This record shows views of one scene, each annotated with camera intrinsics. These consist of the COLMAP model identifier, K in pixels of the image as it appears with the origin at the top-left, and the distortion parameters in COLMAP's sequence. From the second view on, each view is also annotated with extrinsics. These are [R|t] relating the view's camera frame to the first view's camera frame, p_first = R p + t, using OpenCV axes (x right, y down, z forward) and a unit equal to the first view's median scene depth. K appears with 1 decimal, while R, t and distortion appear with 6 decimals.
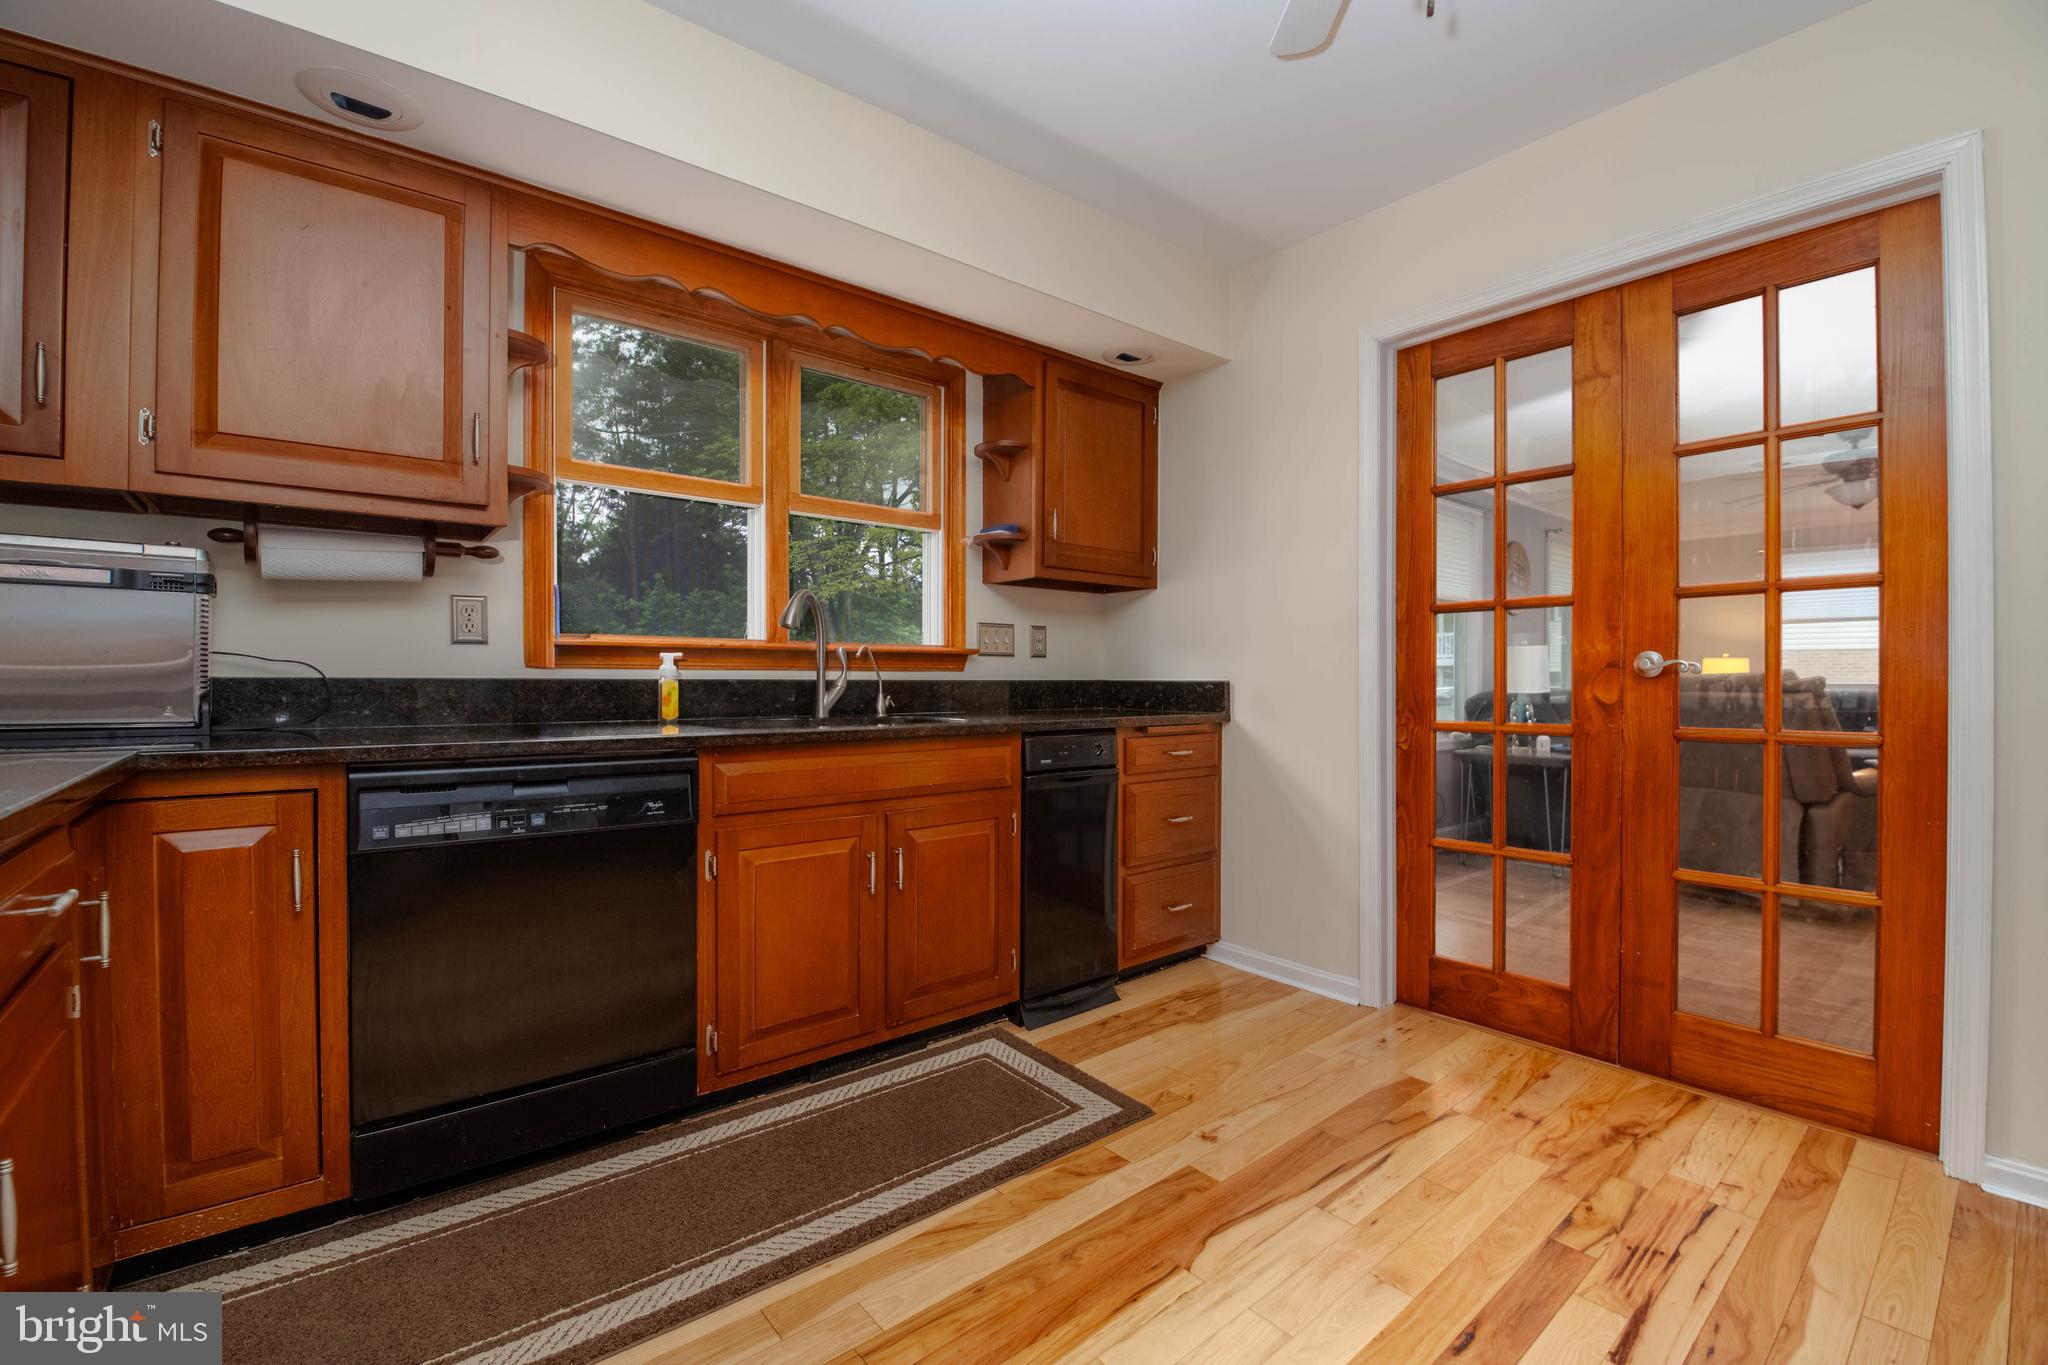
lens RADIAL K [[872.5, 0, 1036.7], [0, 872.5, 682.2], [0, 0, 1]] dist [0.002037, -0.013827]
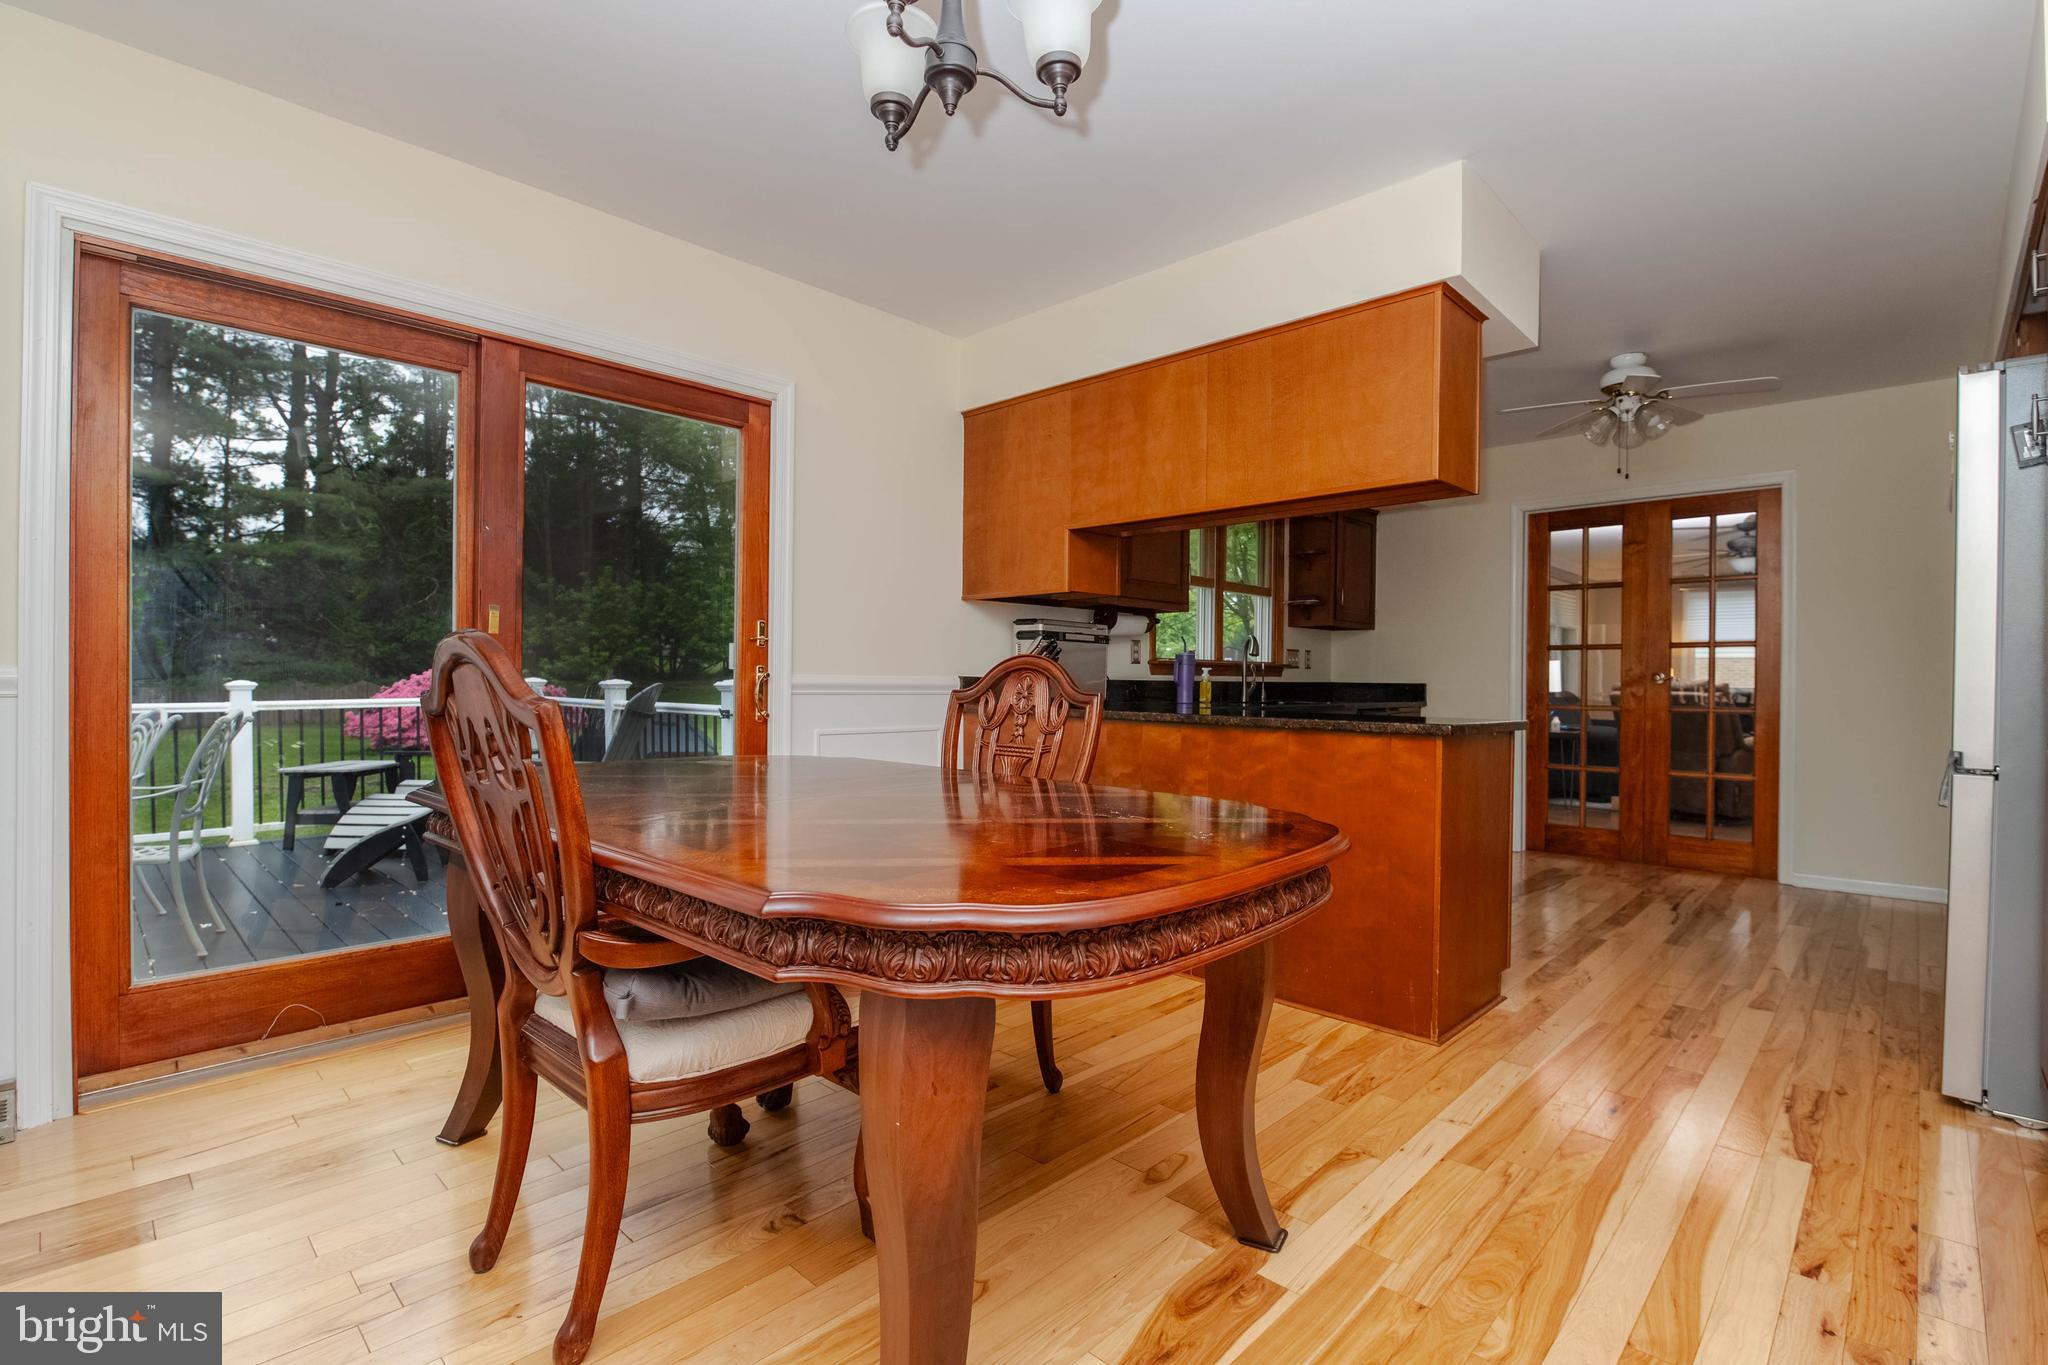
lens RADIAL K [[963.0, 0, 1045.6], [0, 963.0, 687.7], [0, 0, 1]] dist [-0.001318, -0.000288]
pose [[0.991380, 0.006047, 0.130881, -1.097279], [-0.006847, 0.999961, 0.005658, 0.001992], [-0.130841, -0.006505, 0.991382, -1.153350]]
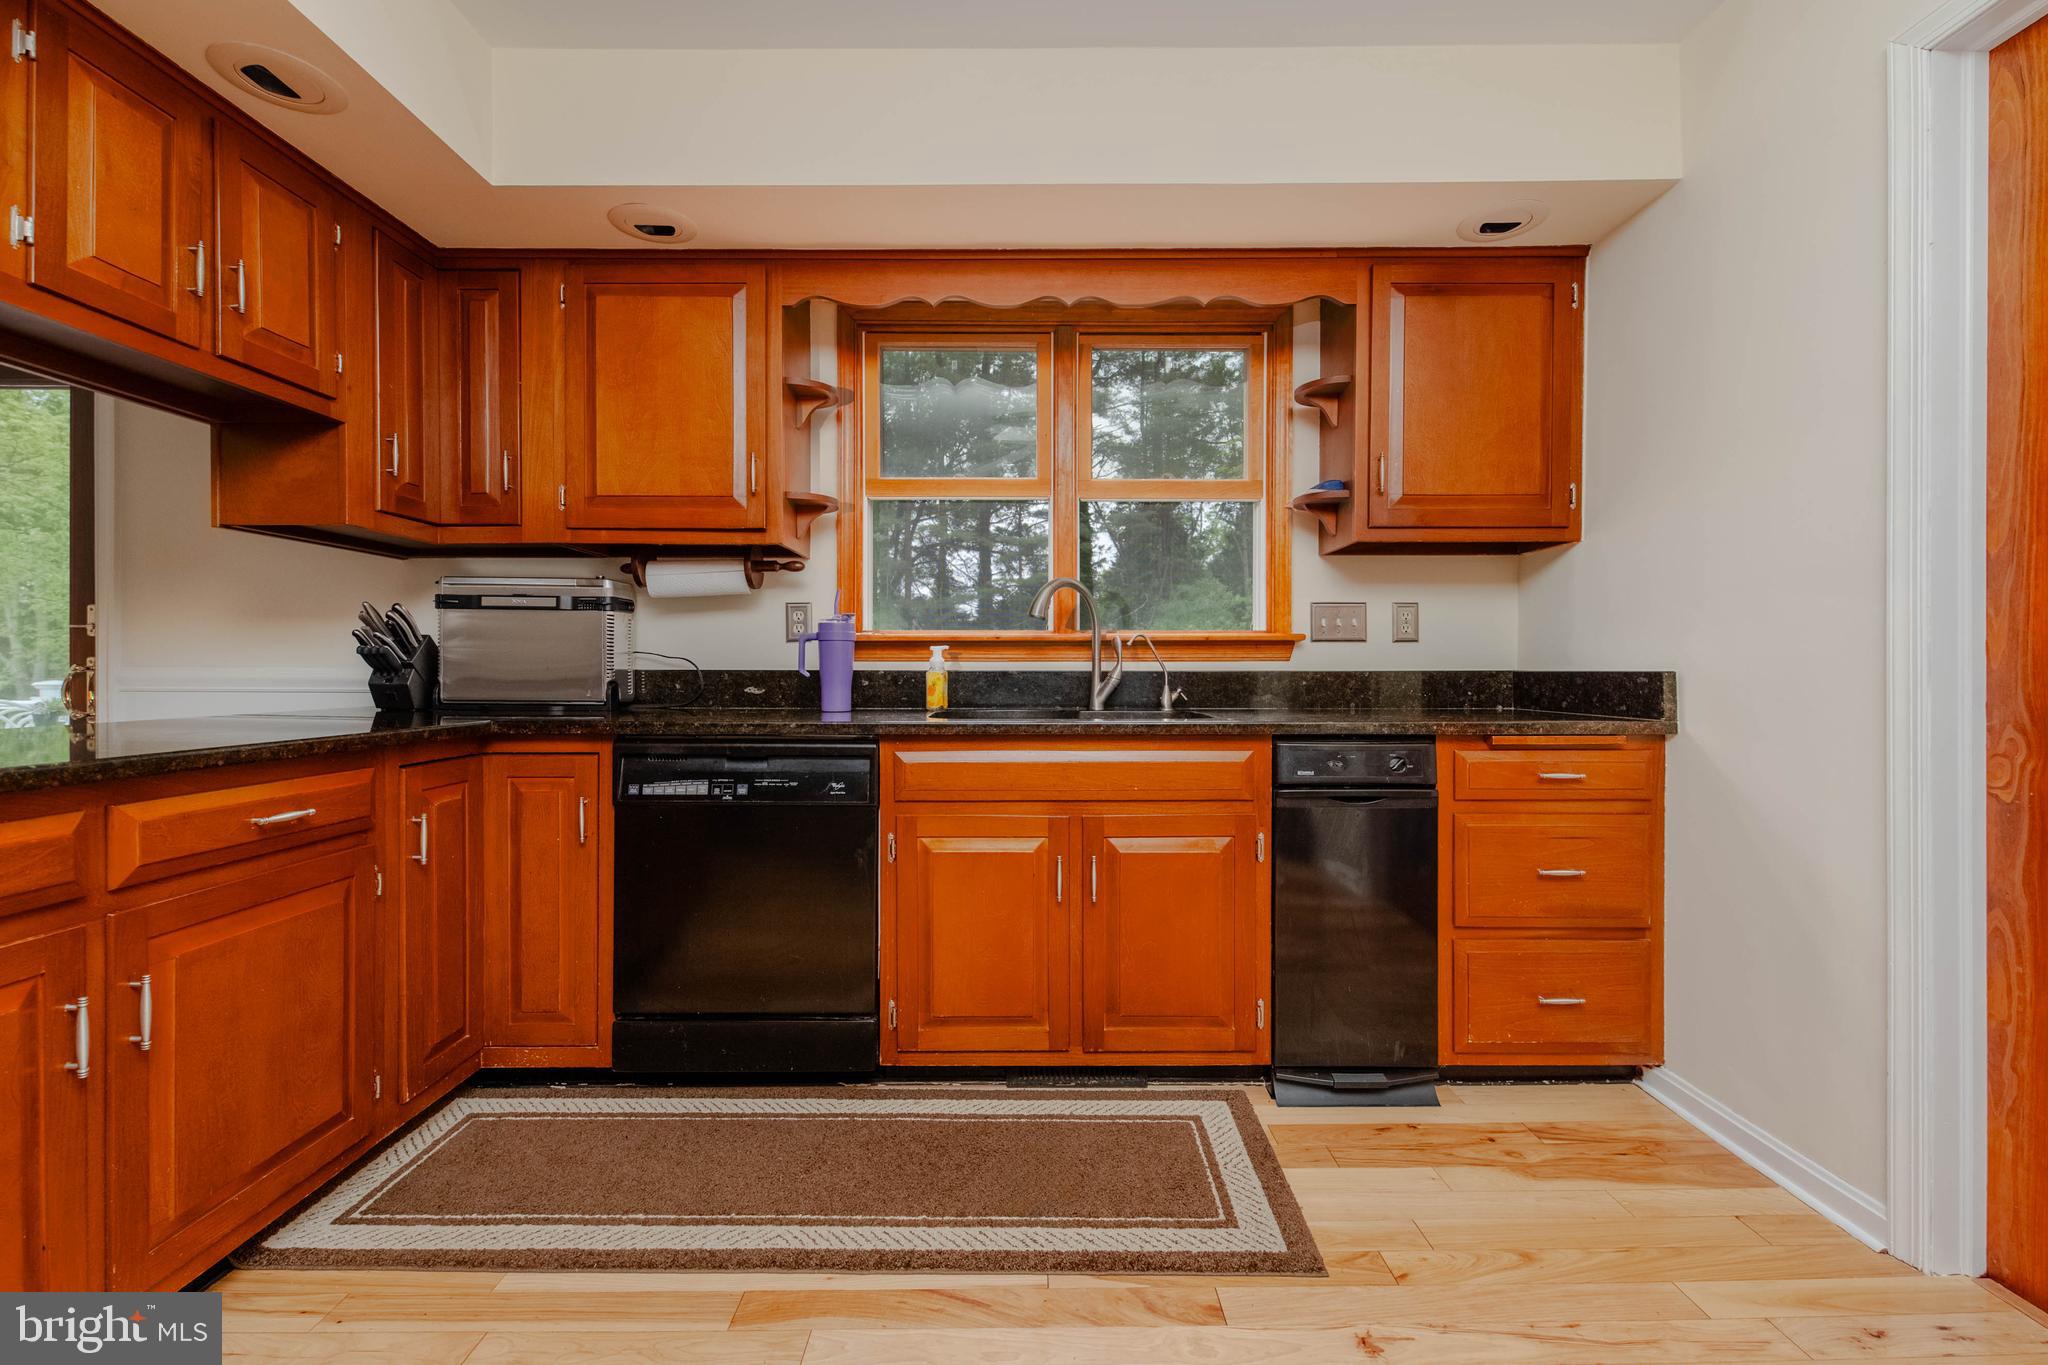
lens RADIAL K [[866.1, 0, 1036.0], [0, 866.1, 670.7], [0, 0, 1]] dist [0.019851, -0.009231]
pose [[0.770415, -0.001450, -0.637540, 0.362134], [-0.000078, 0.999997, -0.002368, -0.000582], [0.637542, 0.001874, 0.770413, 0.259952]]
